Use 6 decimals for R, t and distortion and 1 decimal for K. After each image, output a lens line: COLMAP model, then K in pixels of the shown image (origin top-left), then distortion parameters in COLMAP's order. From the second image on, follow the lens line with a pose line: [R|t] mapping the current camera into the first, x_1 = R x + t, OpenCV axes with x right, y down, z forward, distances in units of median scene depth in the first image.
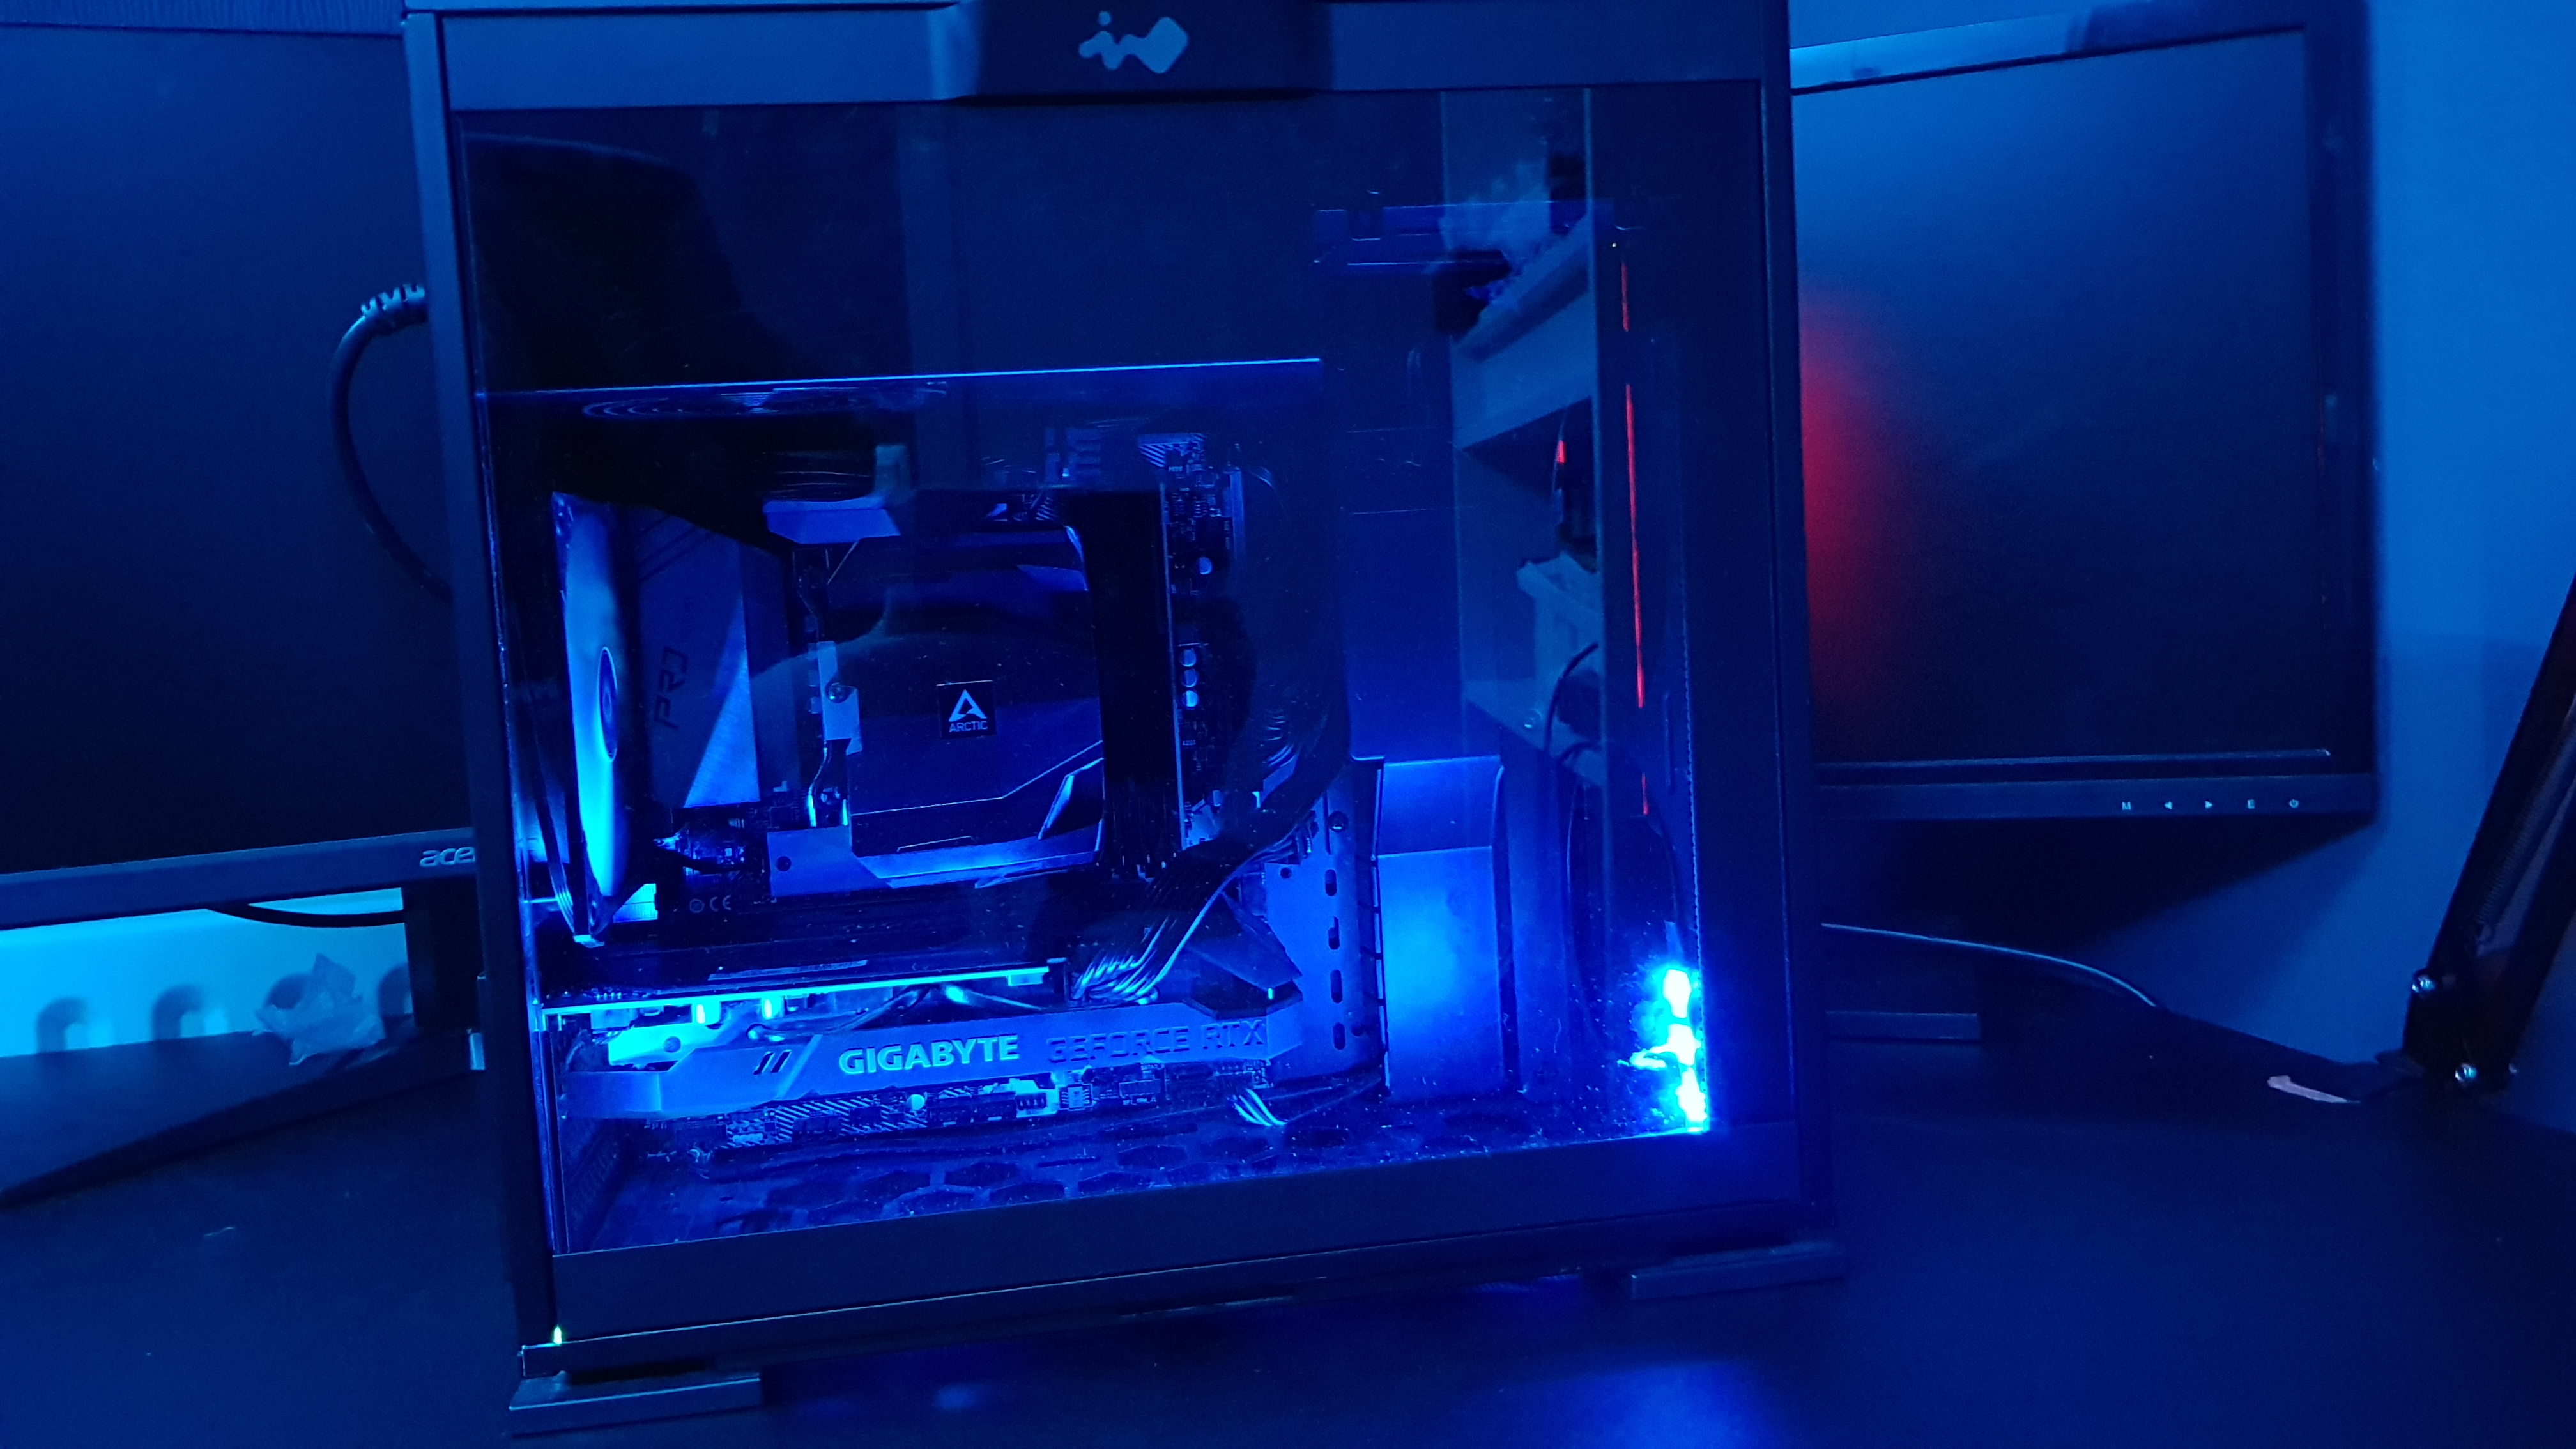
lens RADIAL K [[2009.7, 0, 1288.0], [0, 2009.7, 724.5], [0, 0, 1]] dist [0.001631, -0.151619]
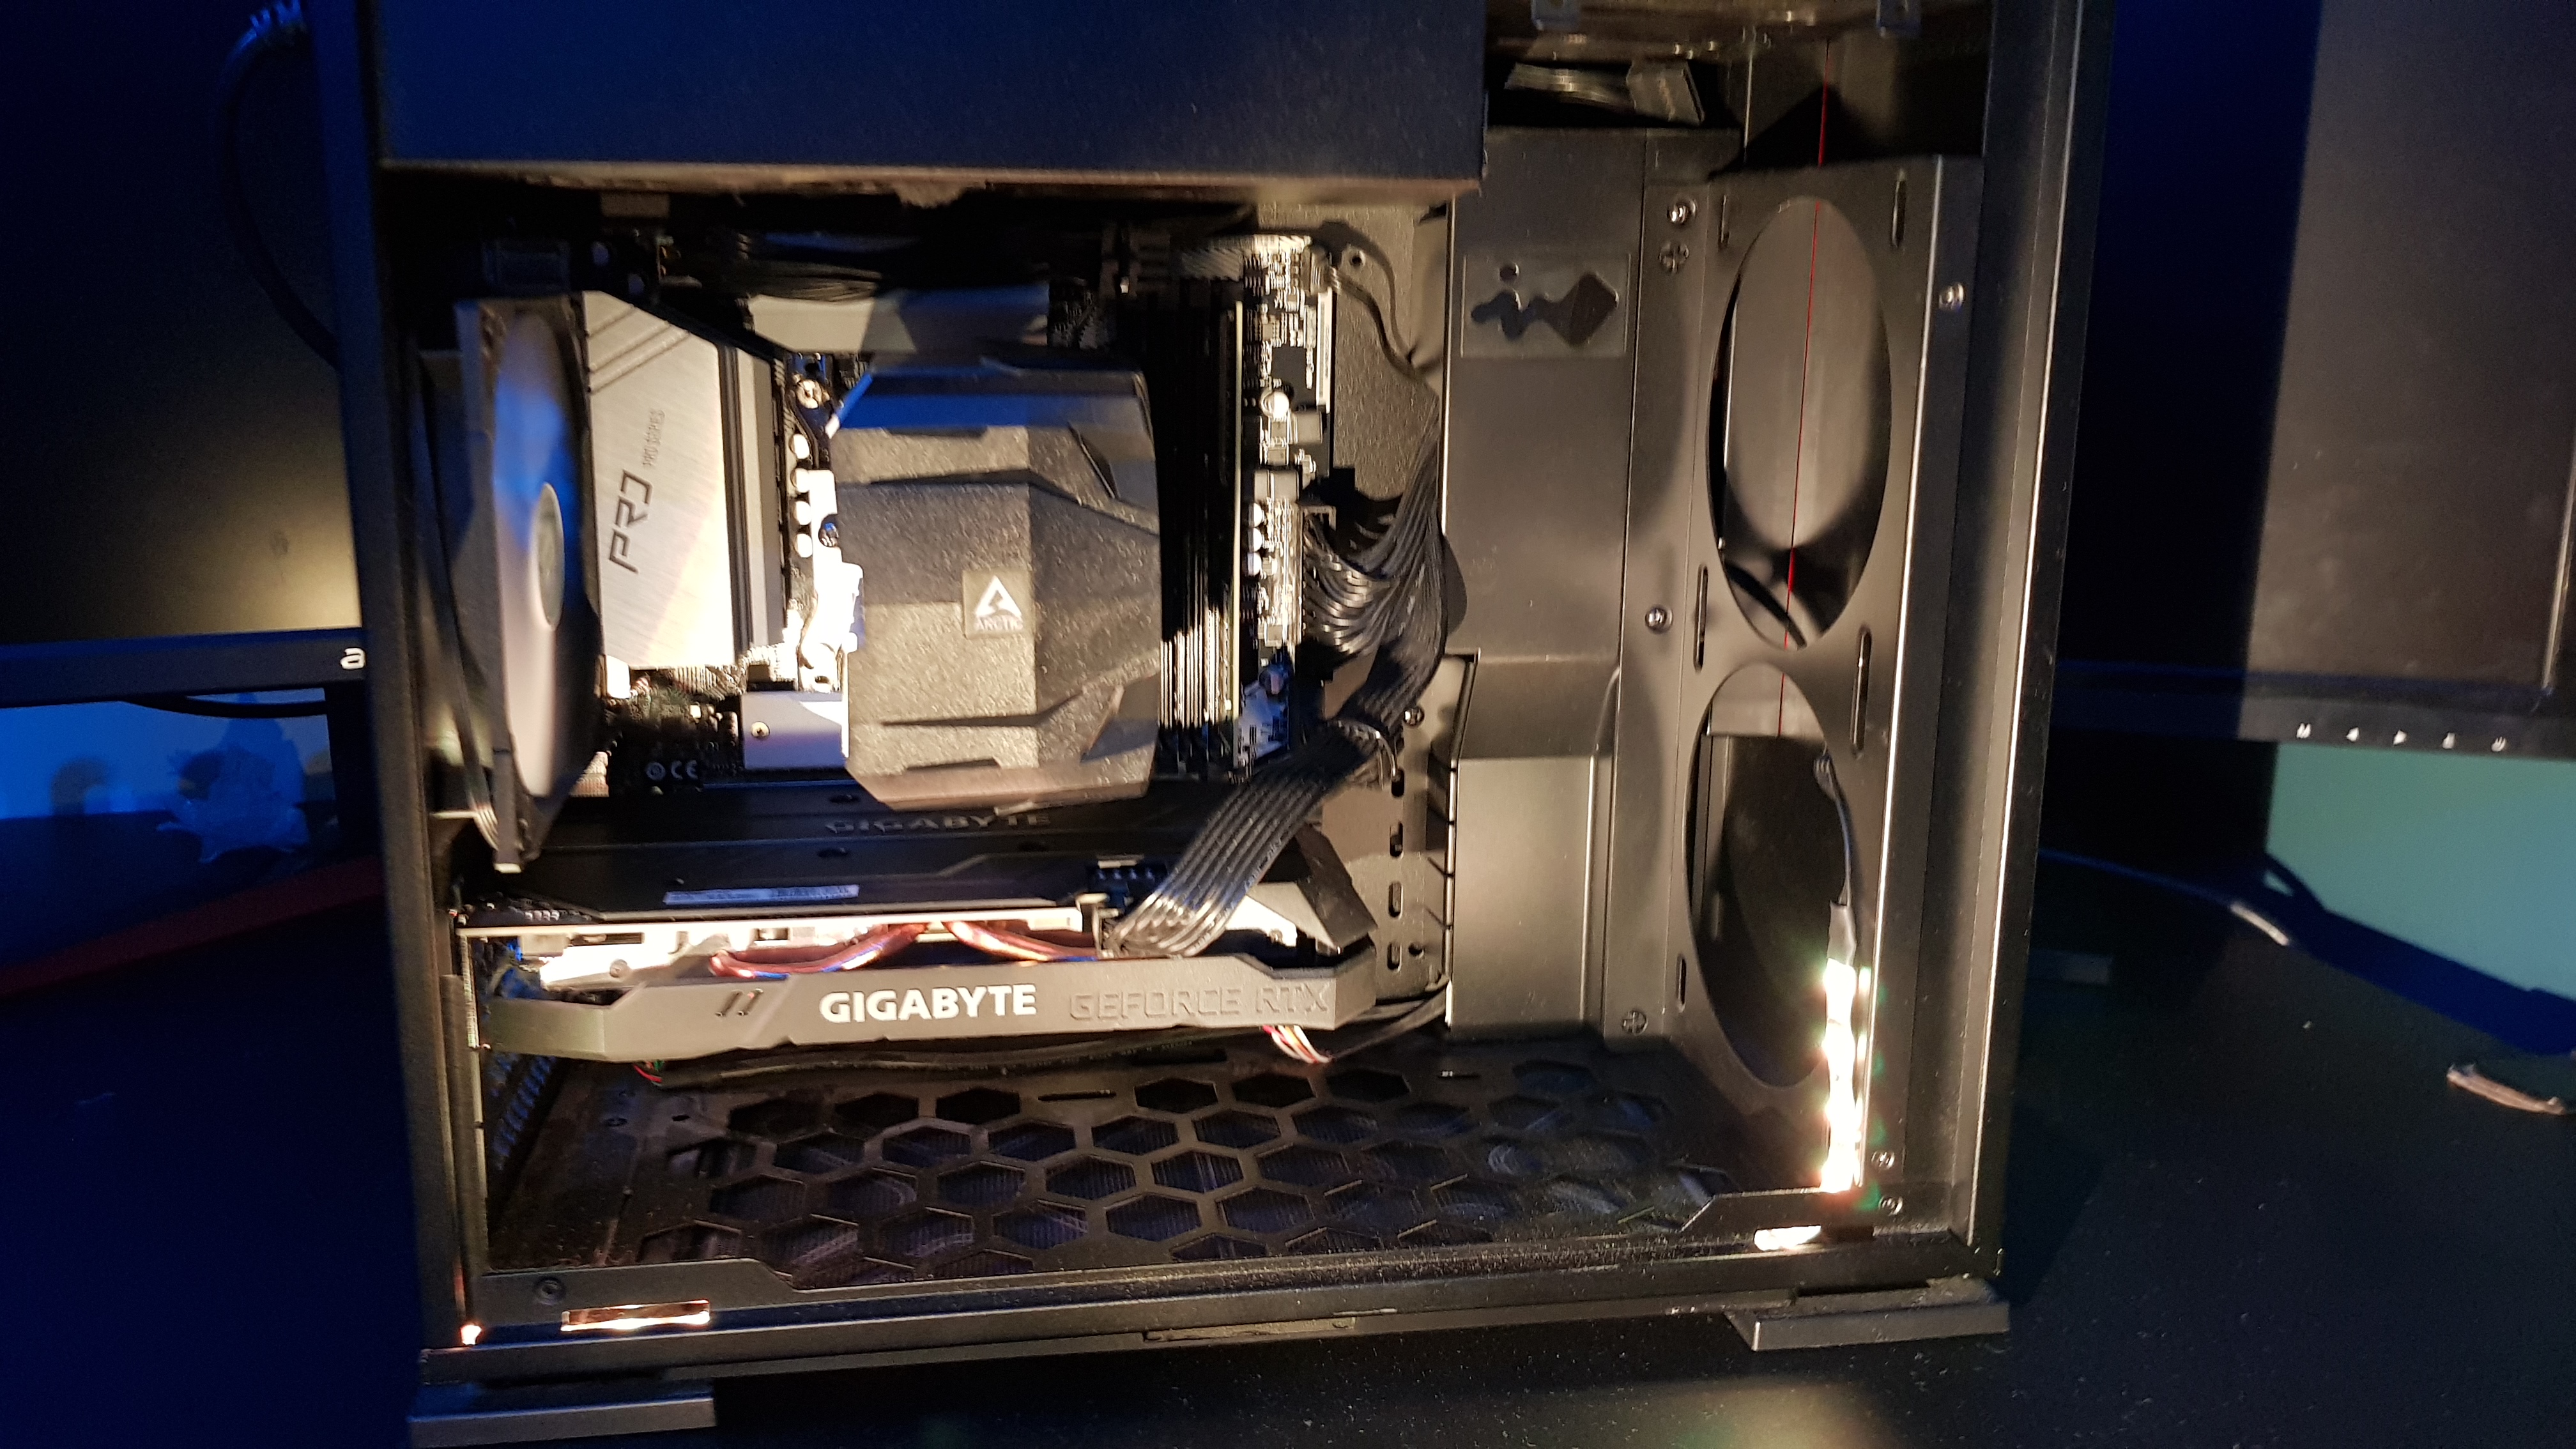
lens RADIAL K [[1923.6, 0, 1213.6], [0, 1923.6, 700.6], [0, 0, 1]] dist [0.034400, -0.127842]
pose [[0.997866, 0.064868, -0.007419, -0.063285], [-0.063286, 0.988904, 0.134400, -0.072888], [0.016054, -0.133643, 0.990899, 0.229199]]
